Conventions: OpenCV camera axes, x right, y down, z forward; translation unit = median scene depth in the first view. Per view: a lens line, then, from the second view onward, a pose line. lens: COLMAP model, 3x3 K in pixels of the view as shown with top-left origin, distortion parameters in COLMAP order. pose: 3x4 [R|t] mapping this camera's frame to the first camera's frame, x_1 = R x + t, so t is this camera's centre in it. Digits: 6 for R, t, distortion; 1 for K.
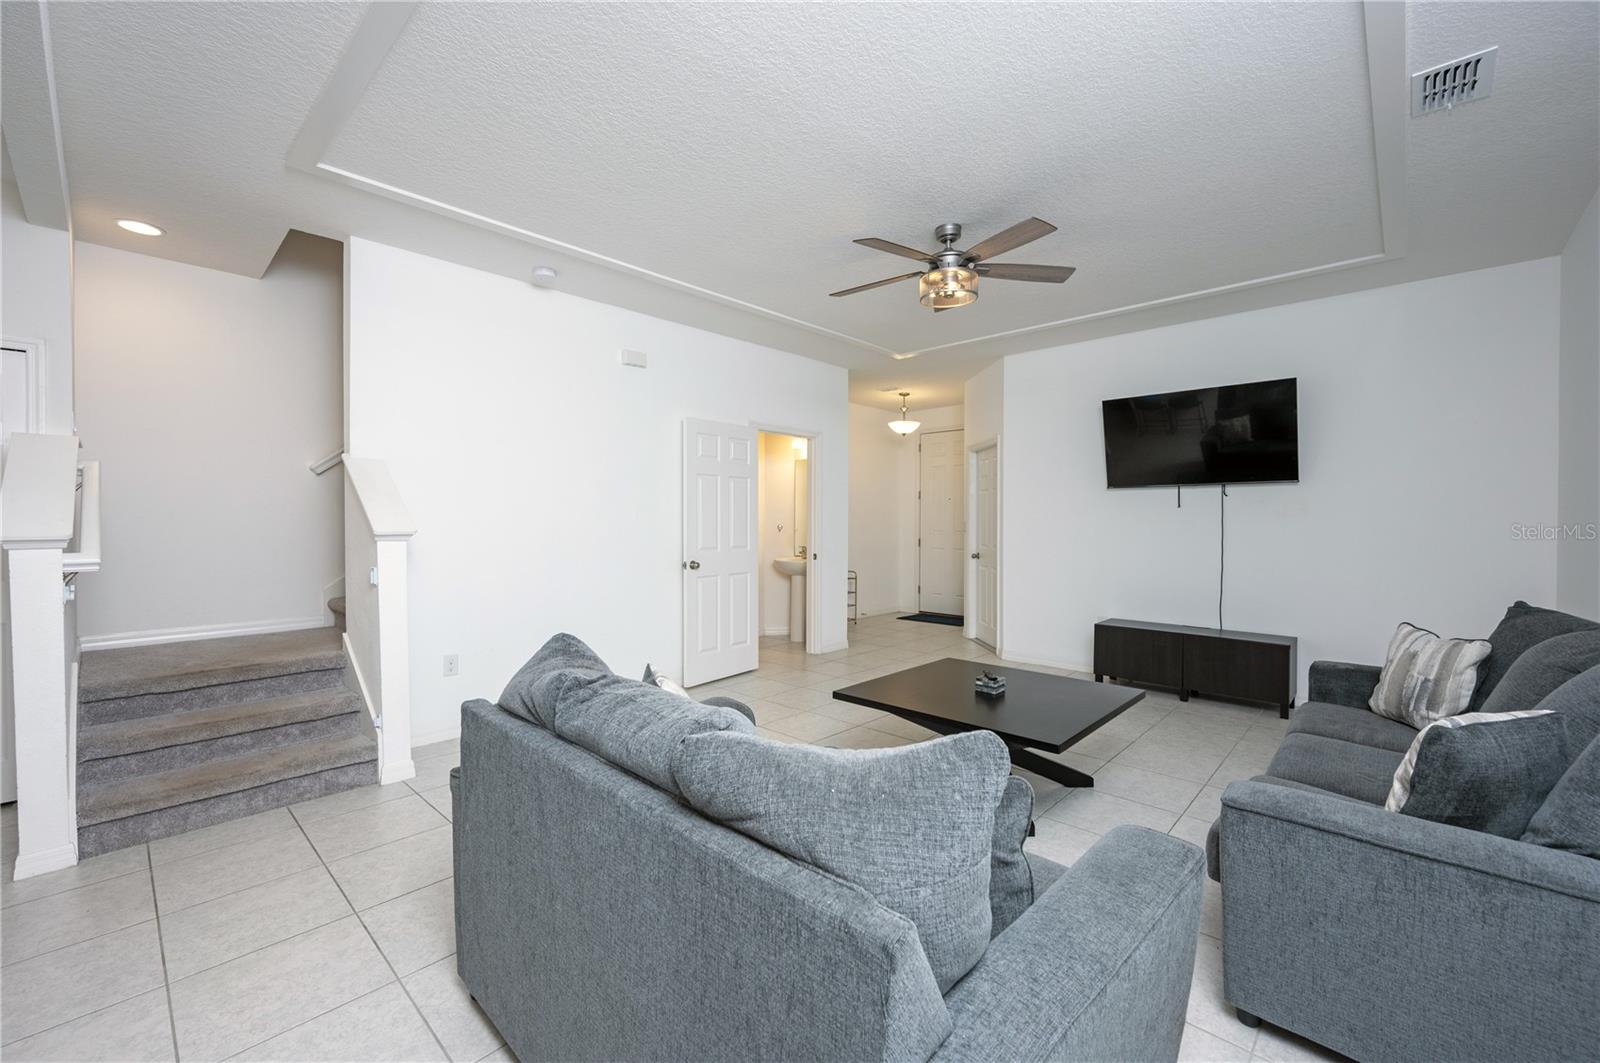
lens RADIAL K [[662.8, 0, 794.2], [0, 662.8, 537.7], [0, 0, 1]] dist [0.002703, 0.000129]
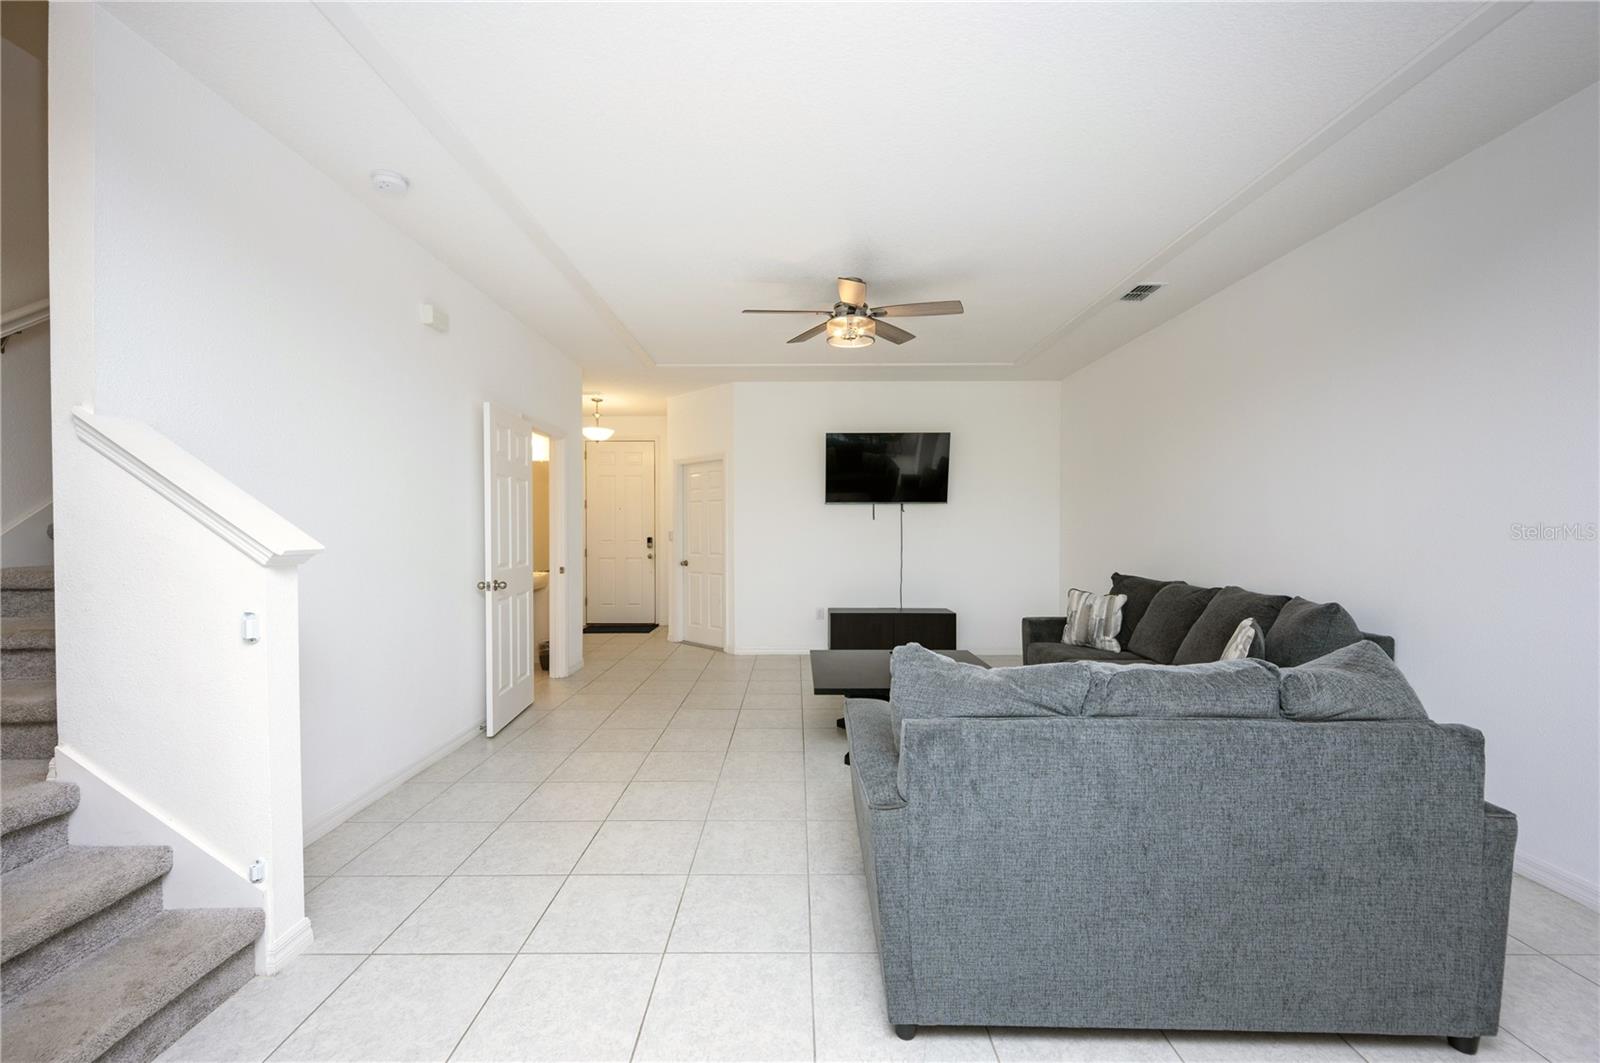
lens RADIAL K [[662.8, 0, 794.2], [0, 662.8, 537.7], [0, 0, 1]] dist [0.002703, 0.000129]
pose [[0.722526, -0.011631, 0.691246, -0.459298], [0.020778, 0.999772, -0.004896, -0.005861], [-0.691032, 0.017900, 0.722603, 0.155707]]
